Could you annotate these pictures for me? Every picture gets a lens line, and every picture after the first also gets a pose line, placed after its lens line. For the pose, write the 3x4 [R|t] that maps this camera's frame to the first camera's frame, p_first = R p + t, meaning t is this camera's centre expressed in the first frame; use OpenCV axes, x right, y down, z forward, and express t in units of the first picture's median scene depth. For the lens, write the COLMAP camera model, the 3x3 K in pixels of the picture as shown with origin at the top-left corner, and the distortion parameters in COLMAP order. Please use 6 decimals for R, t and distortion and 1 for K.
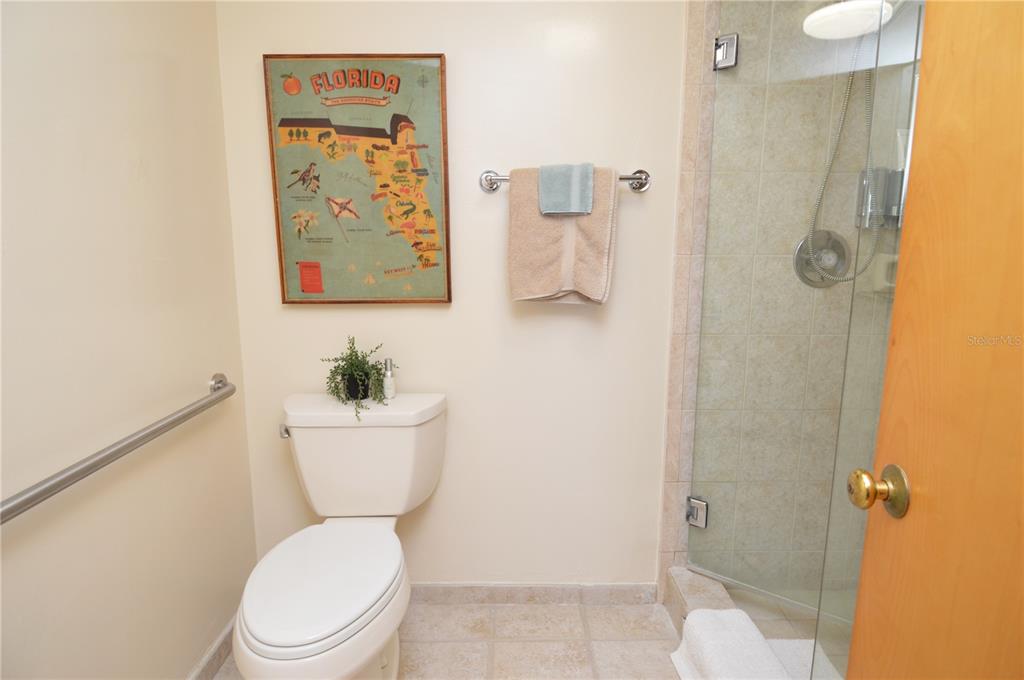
lens RADIAL K [[543.2, 0, 521.8], [0, 543.2, 338.5], [0, 0, 1]] dist [0.015524, -0.028226]
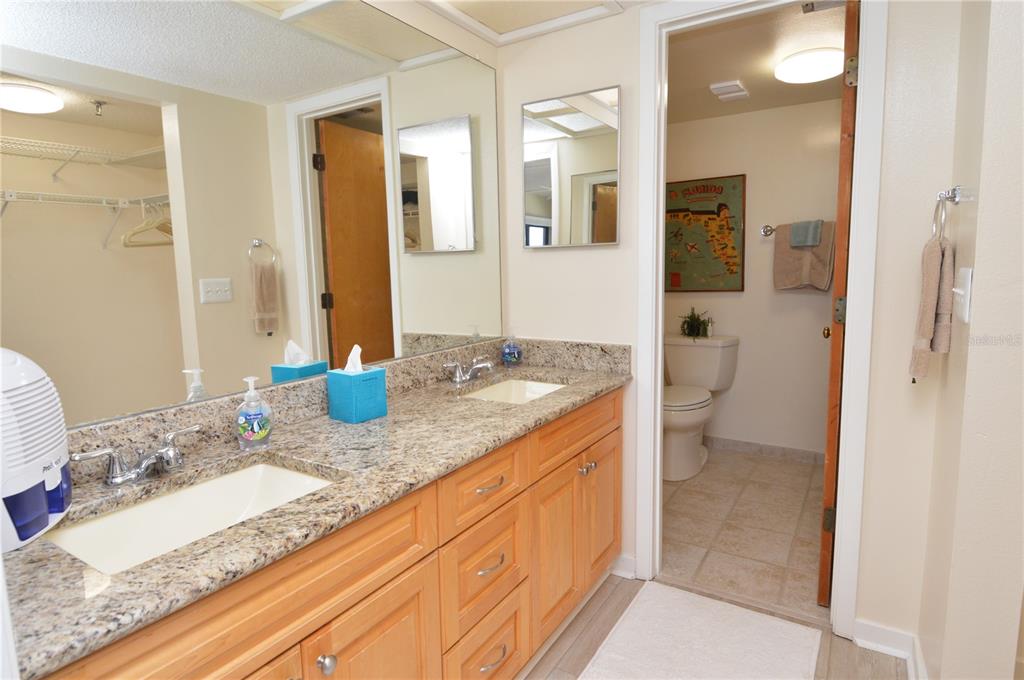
lens RADIAL K [[568.8, 0, 501.5], [0, 568.8, 334.4], [0, 0, 1]] dist [0.020824, -0.032757]
pose [[0.817494, 0.042277, -0.574383, 0.375337], [-0.064083, 0.997786, -0.017765, 0.198403], [0.572360, 0.051331, 0.818394, -1.300608]]
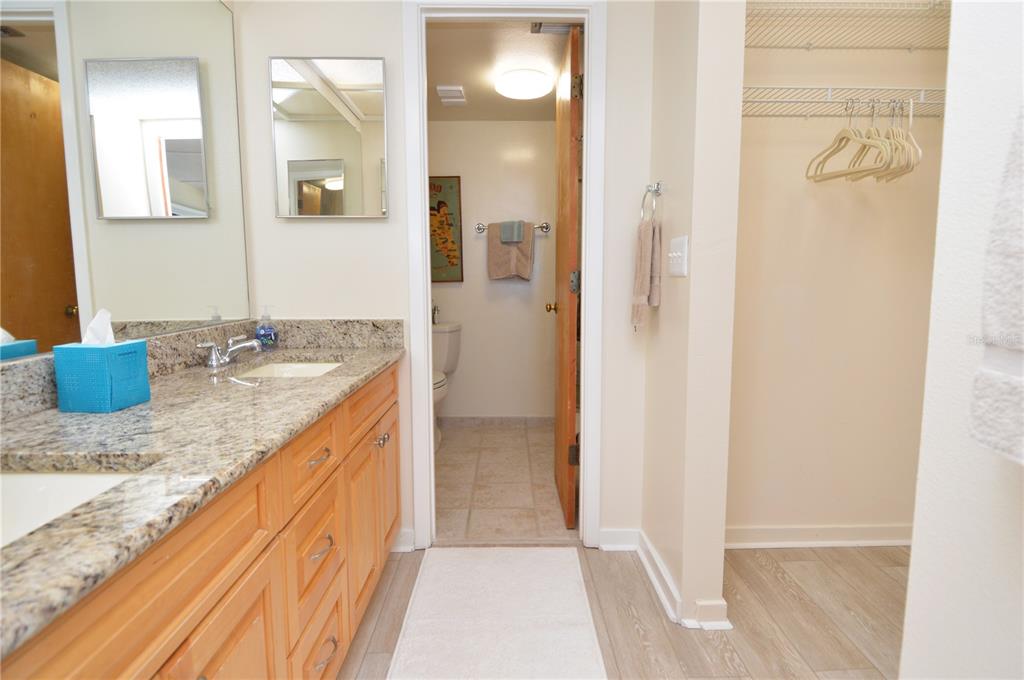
lens RADIAL K [[556.4, 0, 512.0], [0, 556.4, 340.0], [0, 0, 1]] dist [0.020262, -0.033188]
pose [[0.999618, -0.009192, -0.026076, 0.136271], [0.007922, 0.998797, -0.048396, 0.302158], [0.026490, 0.048171, 0.998488, -1.345140]]
